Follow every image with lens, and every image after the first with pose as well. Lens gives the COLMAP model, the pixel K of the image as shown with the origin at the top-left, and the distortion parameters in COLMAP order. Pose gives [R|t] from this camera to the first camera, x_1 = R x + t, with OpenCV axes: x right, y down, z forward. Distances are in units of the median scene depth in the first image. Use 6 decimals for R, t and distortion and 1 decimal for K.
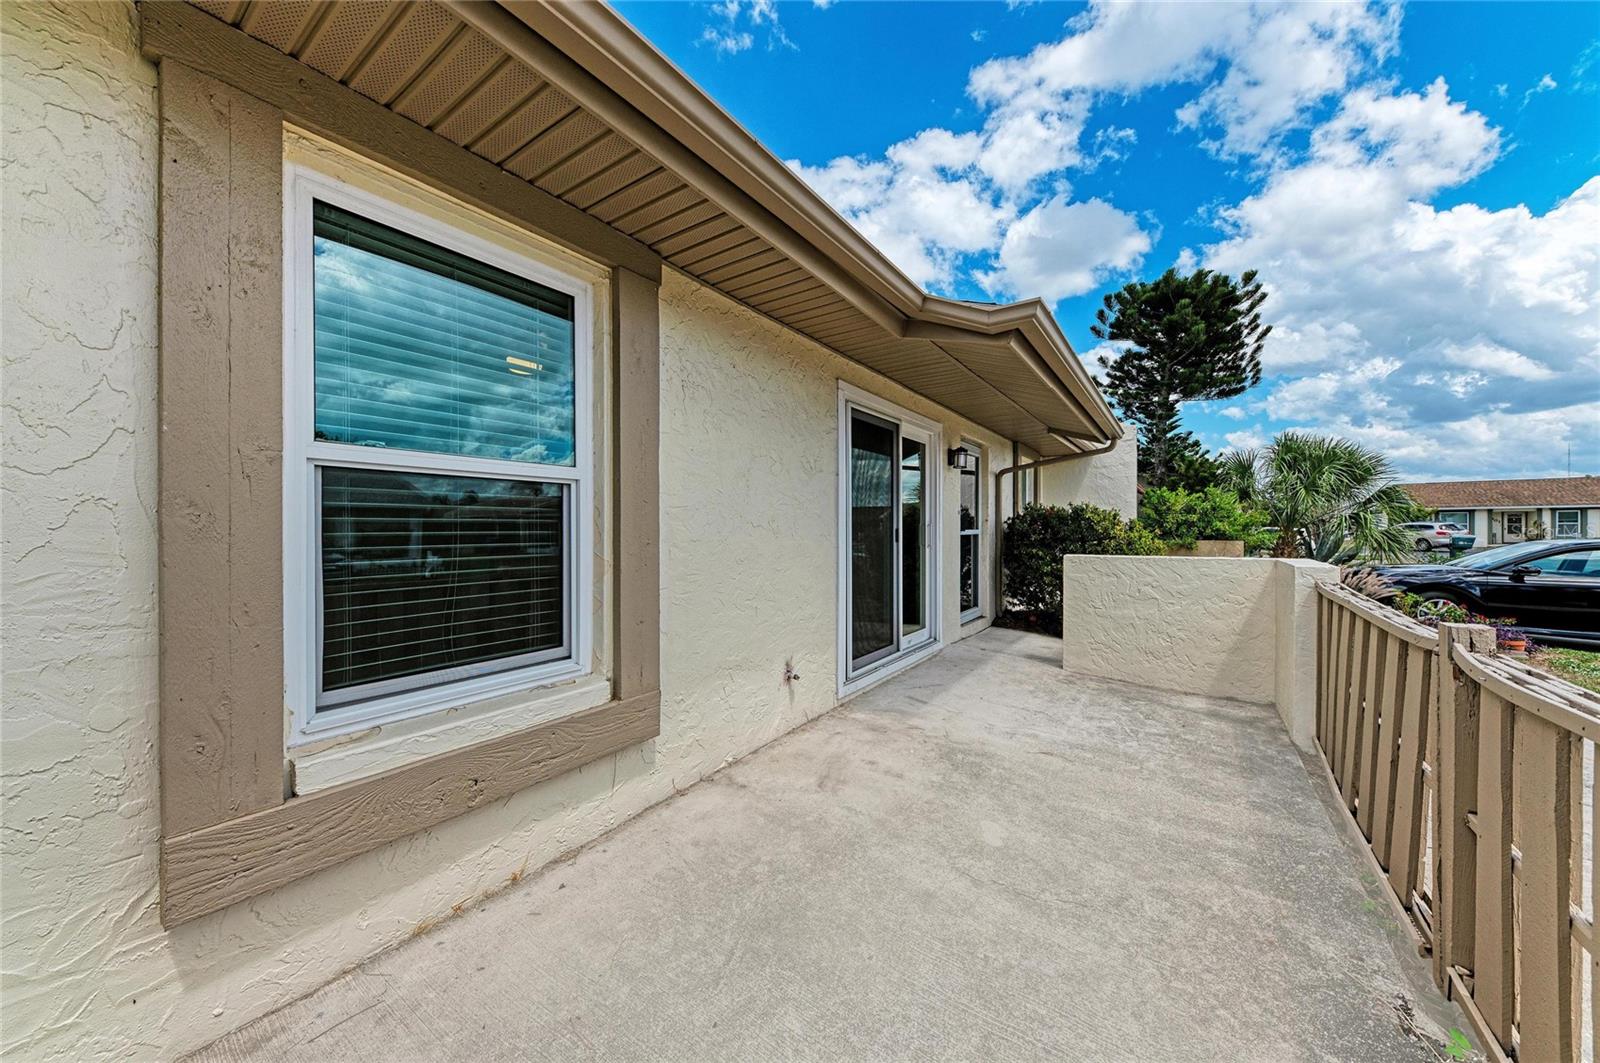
lens RADIAL K [[550.1, 0, 800.0], [0, 550.1, 531.5], [0, 0, 1]] dist [0.018939, -0.007528]
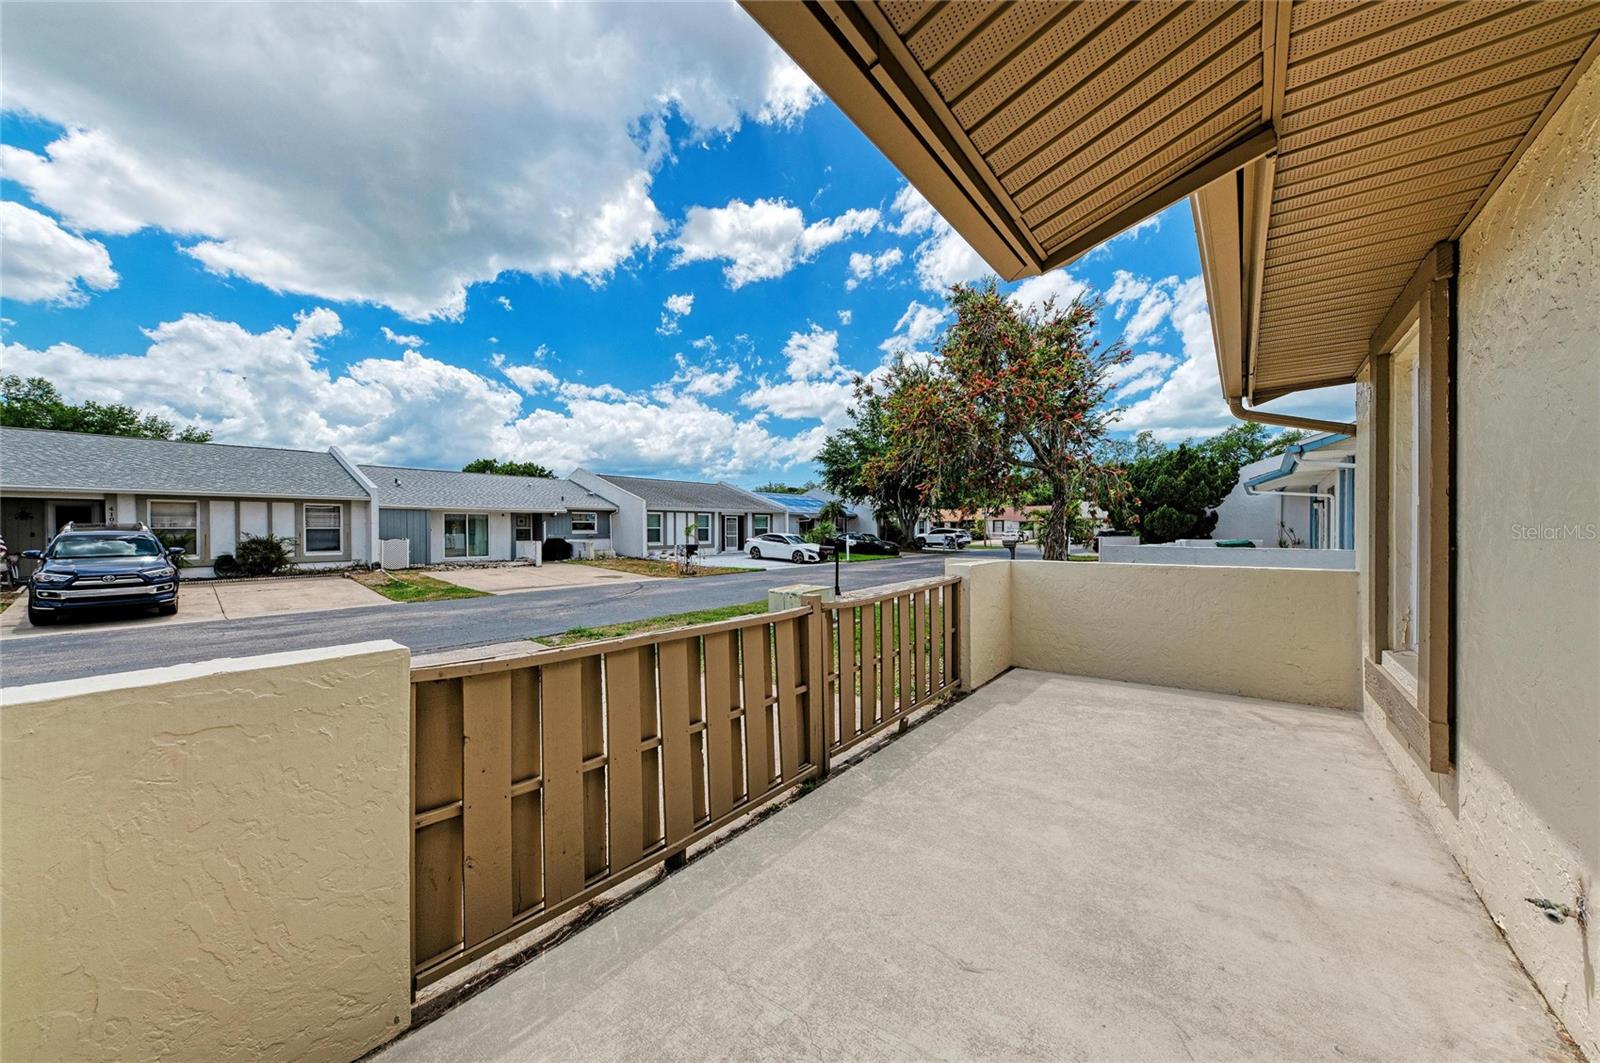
lens RADIAL K [[550.1, 0, 800.0], [0, 550.1, 531.5], [0, 0, 1]] dist [0.018939, -0.007528]
pose [[-0.997917, 0.009975, 0.063737, 0.696308], [0.010400, 0.999926, 0.006338, -0.046142], [-0.063669, 0.006988, -0.997947, 1.892610]]
